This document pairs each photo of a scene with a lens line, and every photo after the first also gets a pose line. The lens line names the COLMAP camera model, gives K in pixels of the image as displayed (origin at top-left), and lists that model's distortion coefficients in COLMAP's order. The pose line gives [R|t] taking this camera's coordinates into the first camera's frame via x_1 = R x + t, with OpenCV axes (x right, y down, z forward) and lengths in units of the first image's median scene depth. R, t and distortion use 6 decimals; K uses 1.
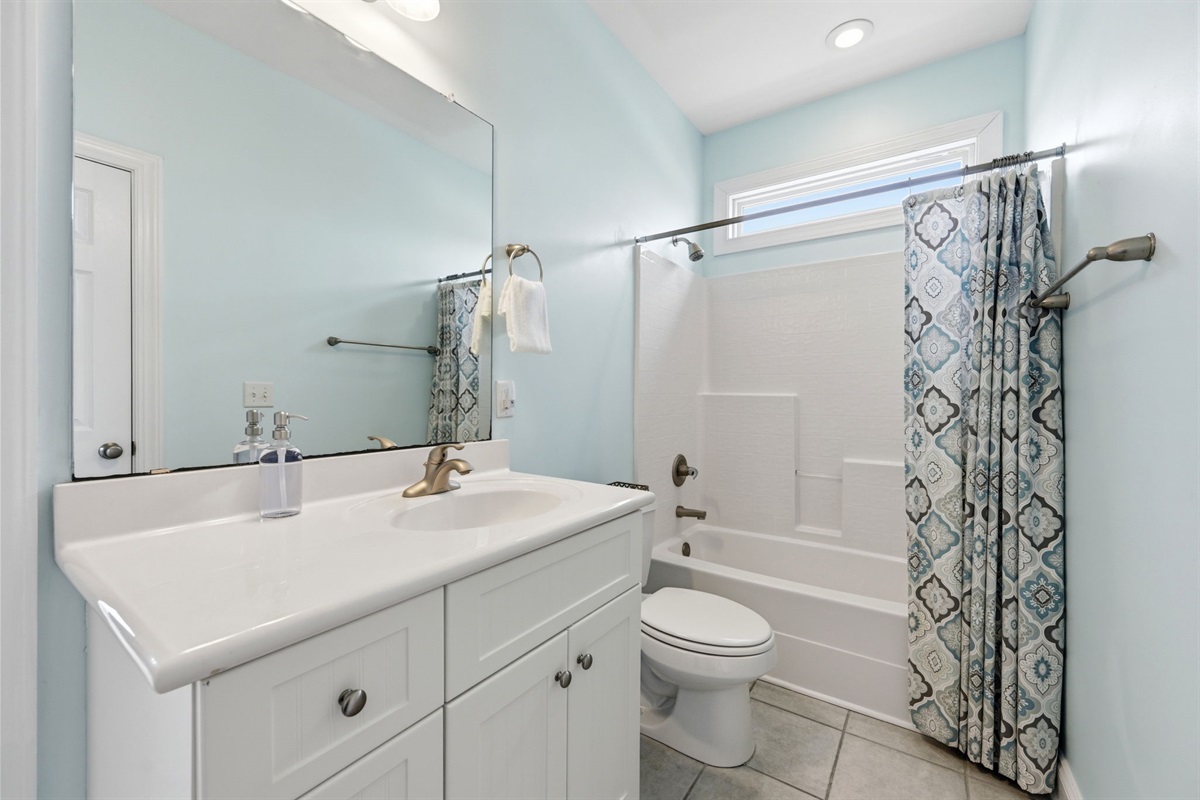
lens RADIAL K [[480.3, 0, 604.8], [0, 480.3, 398.8], [0, 0, 1]] dist [-0.000769, -0.000207]
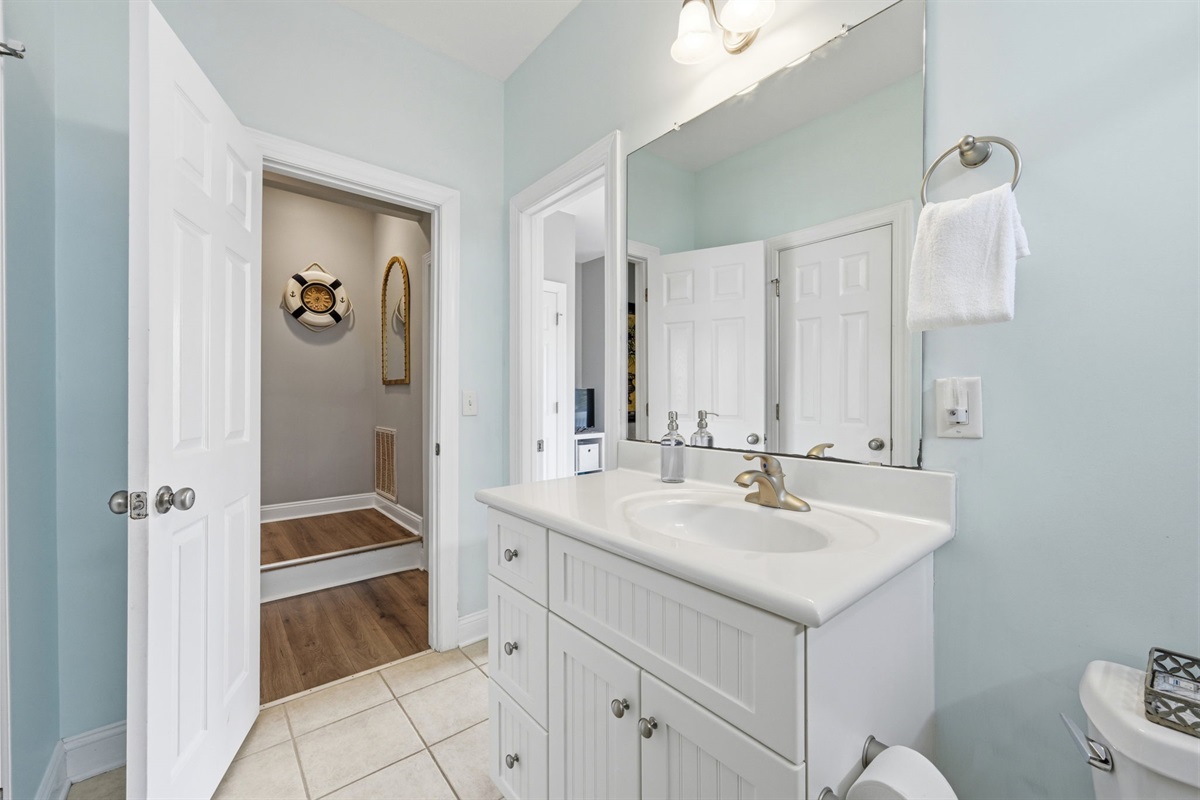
lens RADIAL K [[478.8, 0, 602.9], [0, 478.8, 400.2], [0, 0, 1]] dist [-0.000064, -0.000199]
pose [[-0.263930, -0.002604, -0.964538, 0.663880], [-0.013741, 0.999905, 0.001060, -0.005054], [0.964444, 0.013533, -0.263941, 0.990139]]
